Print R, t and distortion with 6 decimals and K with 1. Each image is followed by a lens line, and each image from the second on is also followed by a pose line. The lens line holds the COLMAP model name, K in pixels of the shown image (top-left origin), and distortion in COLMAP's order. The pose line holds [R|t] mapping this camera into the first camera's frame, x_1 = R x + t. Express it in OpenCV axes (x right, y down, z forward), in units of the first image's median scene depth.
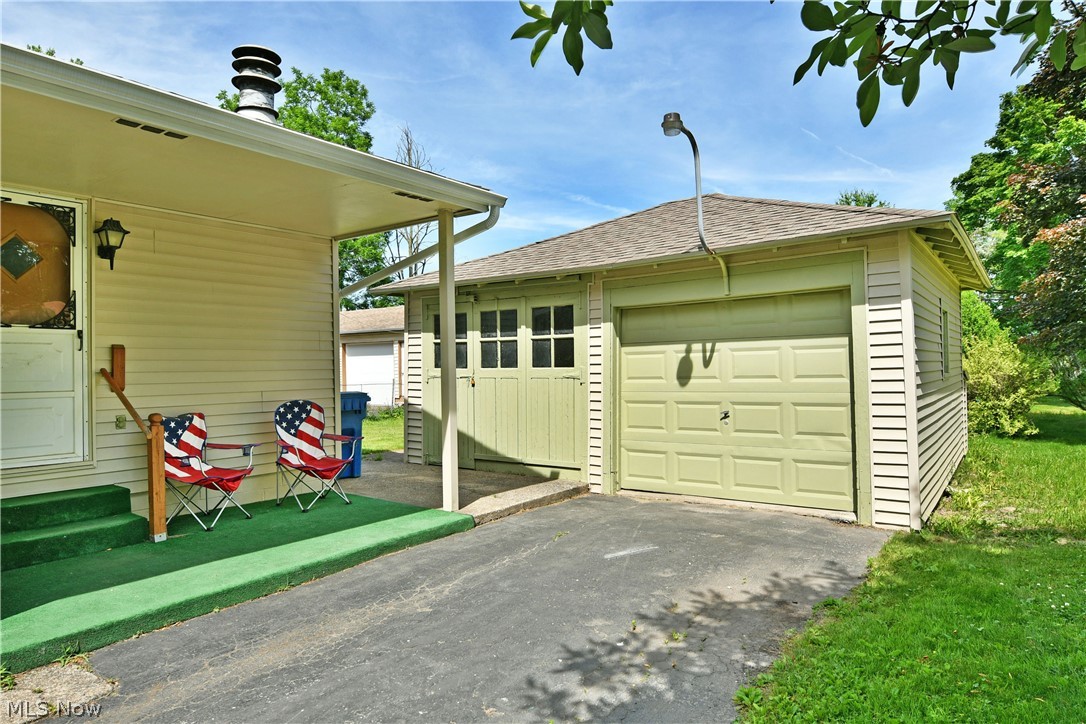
lens RADIAL K [[658.7, 0, 547.9], [0, 658.7, 357.9], [0, 0, 1]] dist [-0.024502, 0.000251]
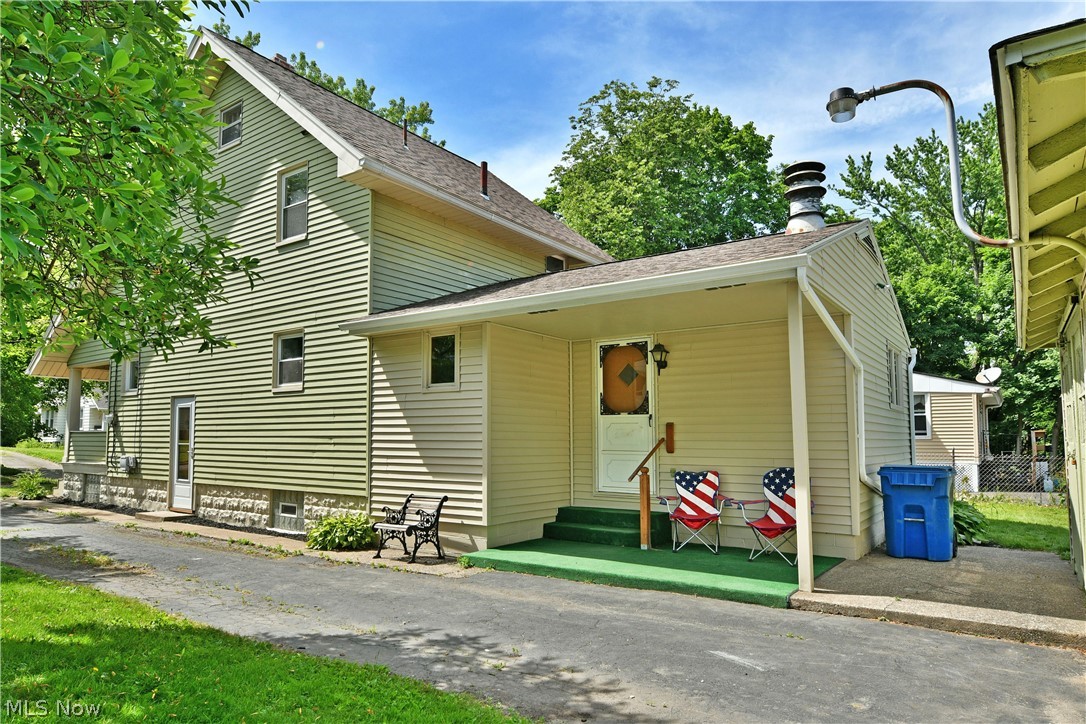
lens RADIAL K [[658.7, 0, 547.9], [0, 658.7, 404.9], [0, 0, 1]] dist [-0.024502, 0.000251]
pose [[0.031574, -0.034512, -0.998905, 1.003951], [0.011027, 0.999355, -0.034179, -0.013614], [0.999441, -0.009936, 0.031934, 0.735361]]
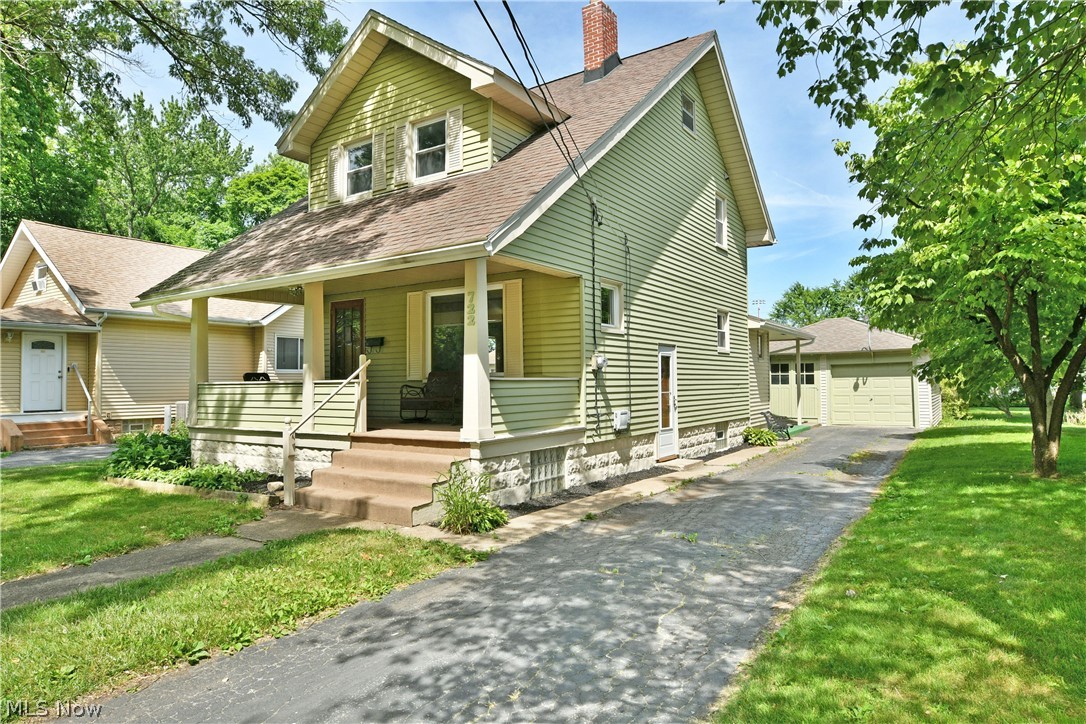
lens RADIAL K [[658.7, 0, 541.8], [0, 658.7, 367.0], [0, 0, 1]] dist [-0.024502, 0.000251]
pose [[0.999113, 0.014320, 0.039597, -2.109916], [-0.013971, 0.999861, -0.009089, -0.033190], [-0.039722, 0.008528, 0.999174, -3.063162]]
